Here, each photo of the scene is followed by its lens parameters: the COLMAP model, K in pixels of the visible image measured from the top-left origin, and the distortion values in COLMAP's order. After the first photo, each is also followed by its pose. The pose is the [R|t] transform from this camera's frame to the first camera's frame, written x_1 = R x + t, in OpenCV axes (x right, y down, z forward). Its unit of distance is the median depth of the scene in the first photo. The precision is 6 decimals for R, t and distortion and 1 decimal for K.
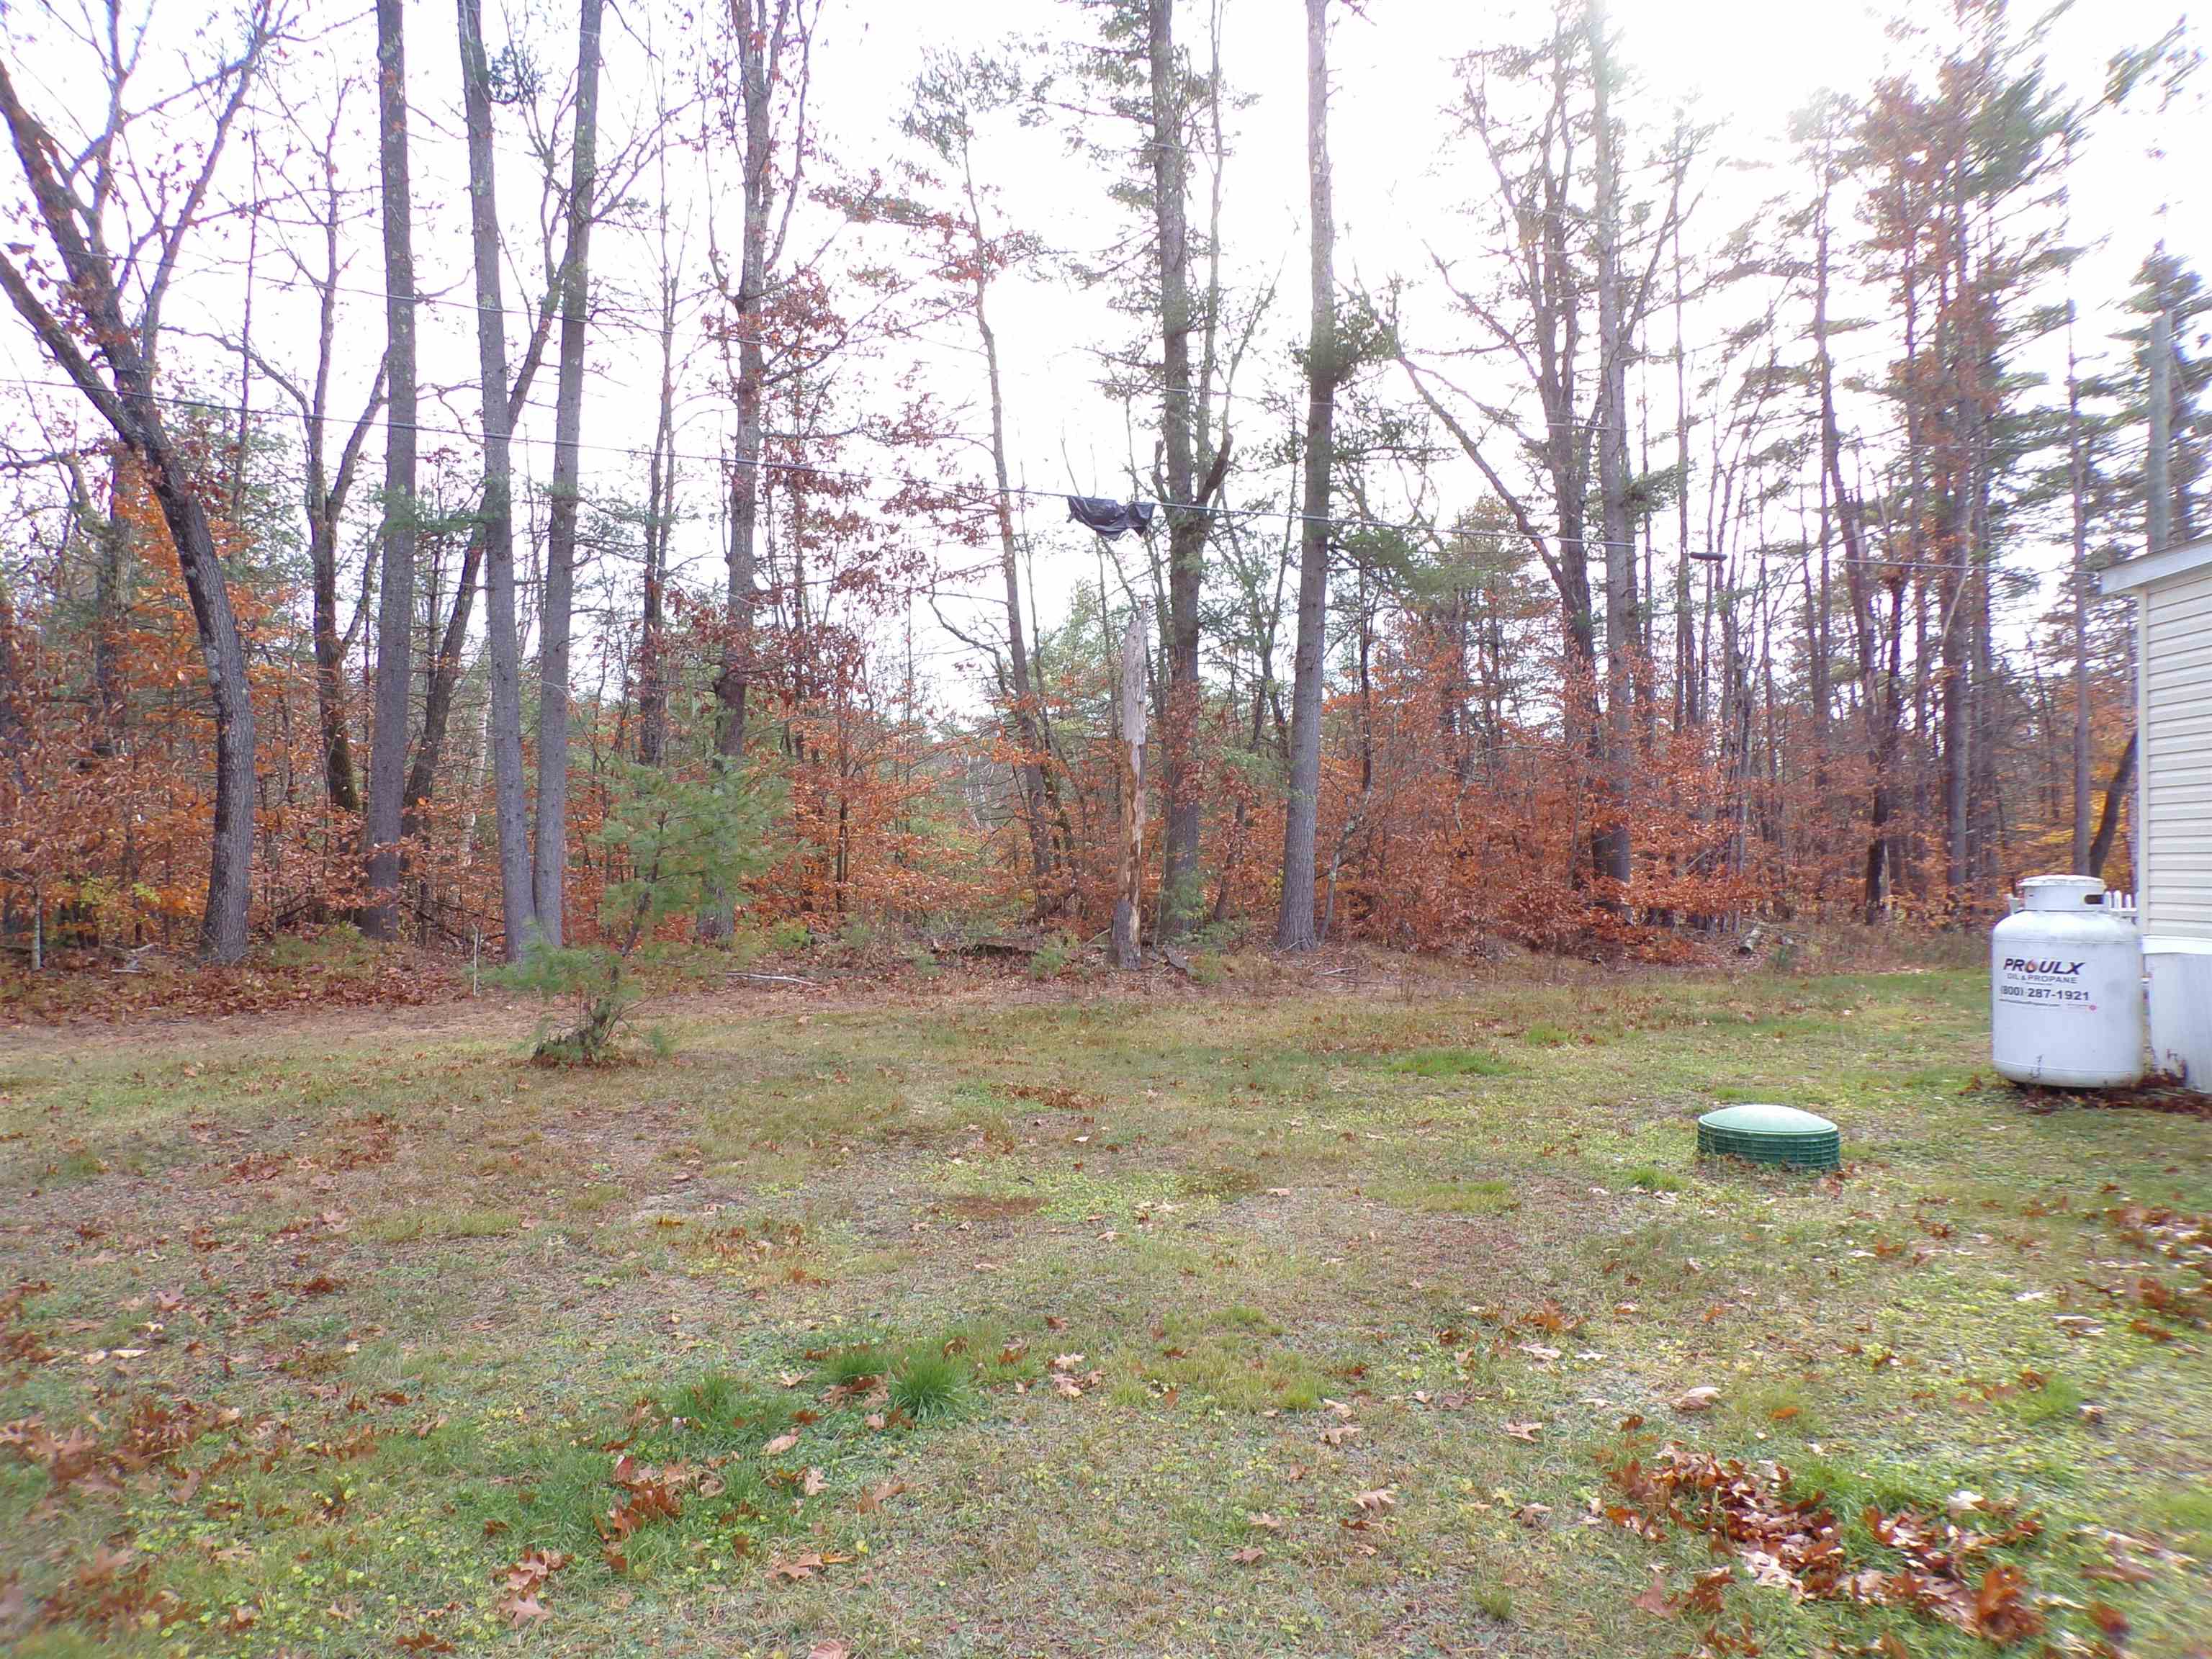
lens RADIAL K [[1553.7, 0, 1106.0], [0, 1553.7, 829.5], [0, 0, 1]] dist [0.000151, 0.004702]
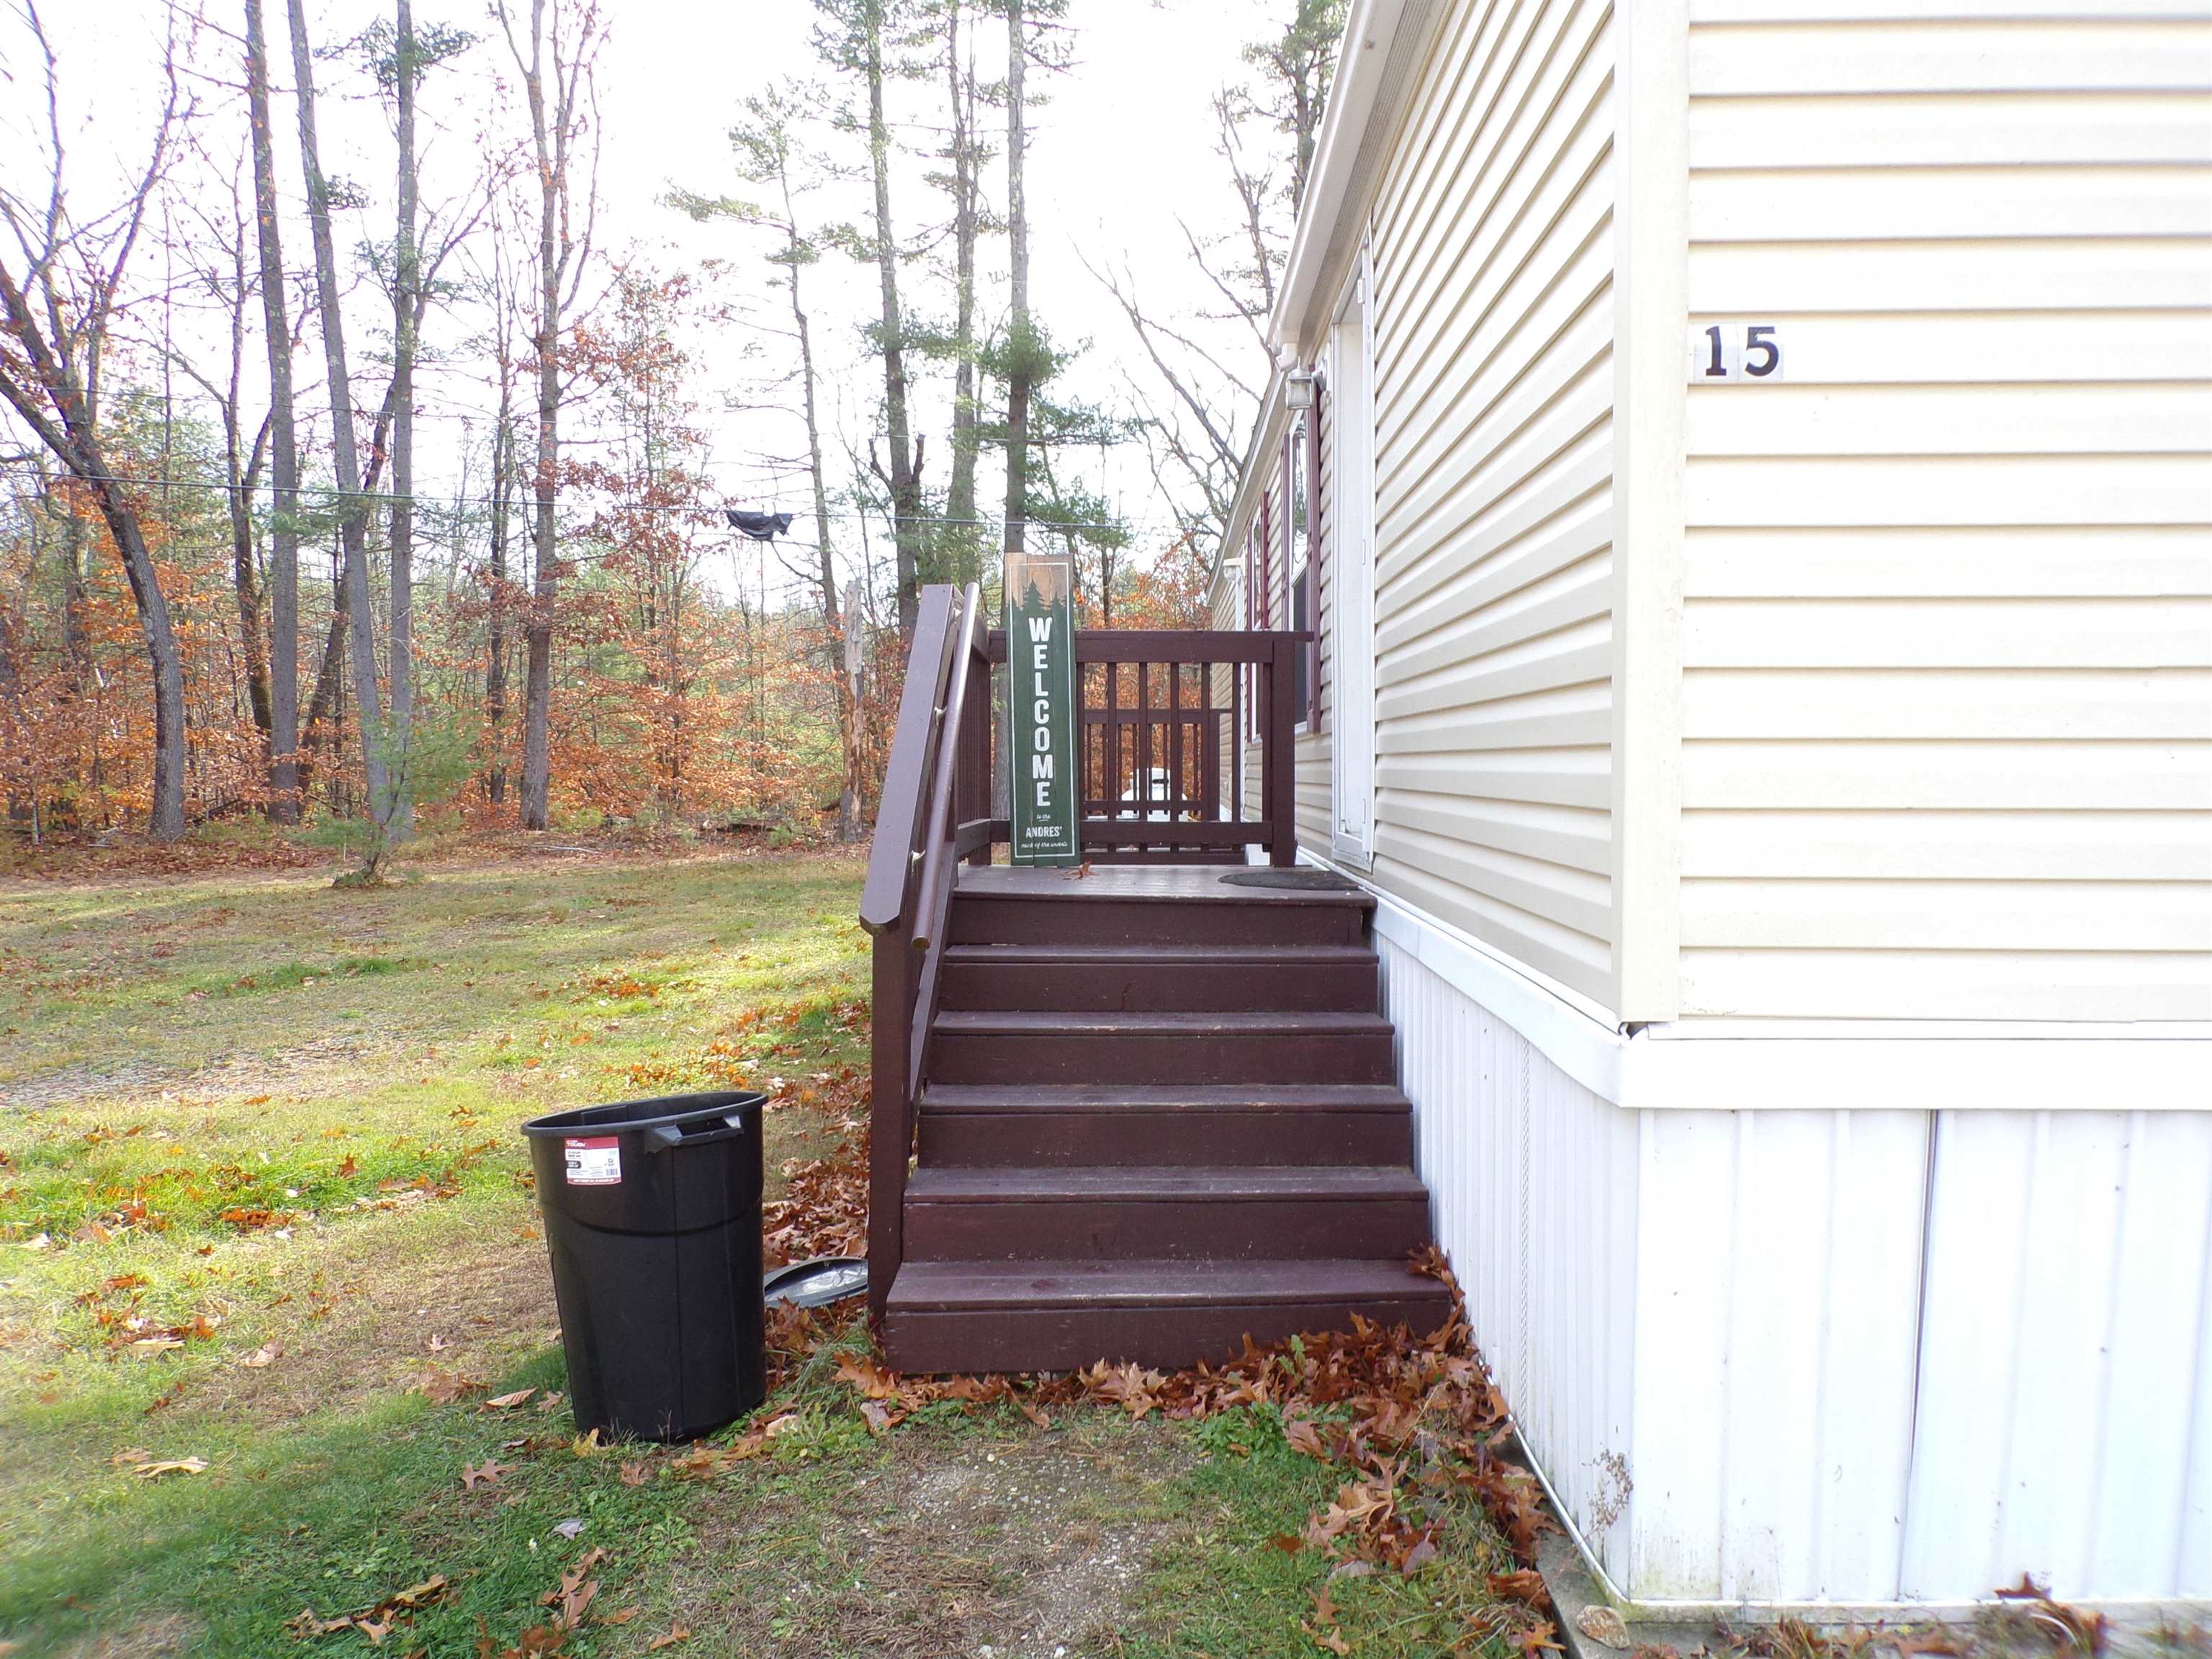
lens RADIAL K [[1628.1, 0, 1106.0], [0, 1628.1, 829.5], [0, 0, 1]] dist [0.033267, -0.004438]
pose [[0.999659, -0.009707, -0.024239, 0.314394], [0.011297, 0.997734, 0.066330, -0.013597], [0.023540, -0.066582, 0.997503, -0.461258]]
